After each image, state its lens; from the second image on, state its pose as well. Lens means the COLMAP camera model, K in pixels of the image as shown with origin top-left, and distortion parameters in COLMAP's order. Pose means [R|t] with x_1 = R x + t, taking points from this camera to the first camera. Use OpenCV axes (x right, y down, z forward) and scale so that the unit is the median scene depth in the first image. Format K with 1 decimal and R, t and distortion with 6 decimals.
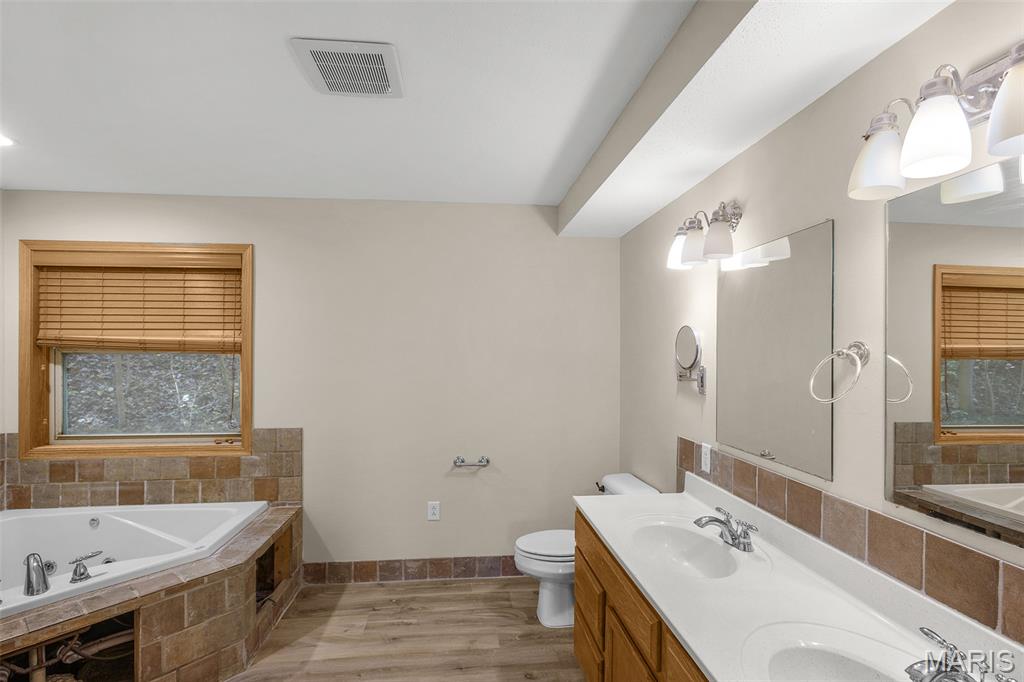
lens RADIAL K [[469.0, 0, 507.5], [0, 469.0, 349.1], [0, 0, 1]] dist [-0.012303, 0.006817]
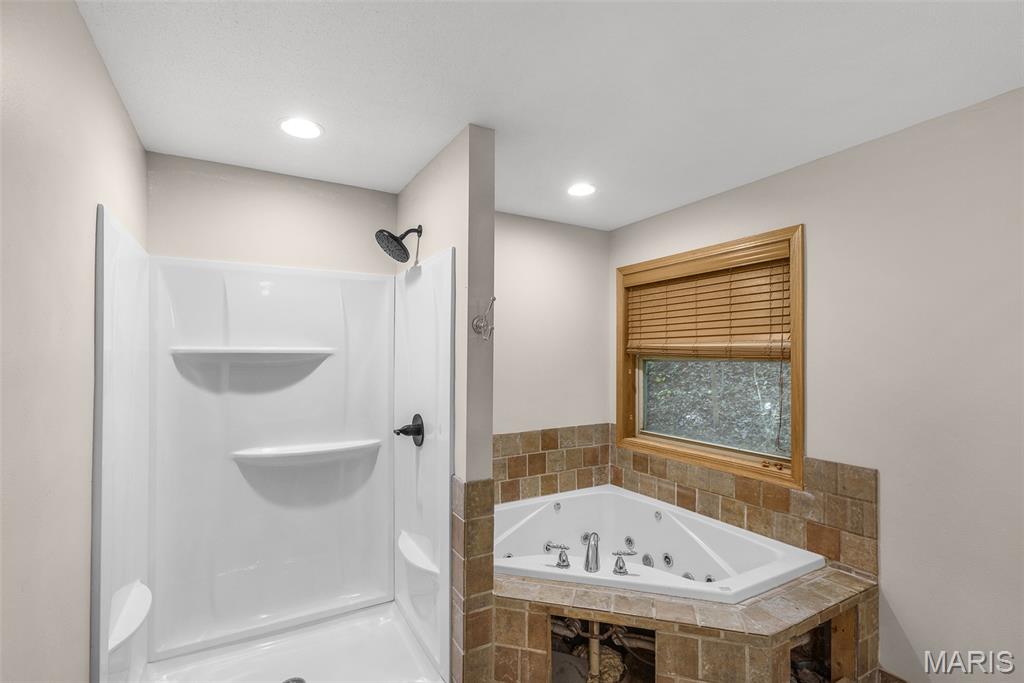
lens RADIAL K [[469.0, 0, 502.0], [0, 469.0, 349.7], [0, 0, 1]] dist [-0.012303, 0.006817]
pose [[0.400341, -0.014559, -0.916250, -0.026513], [0.001661, 0.999884, -0.015163, 0.000685], [0.916365, 0.004549, 0.400319, 0.222308]]
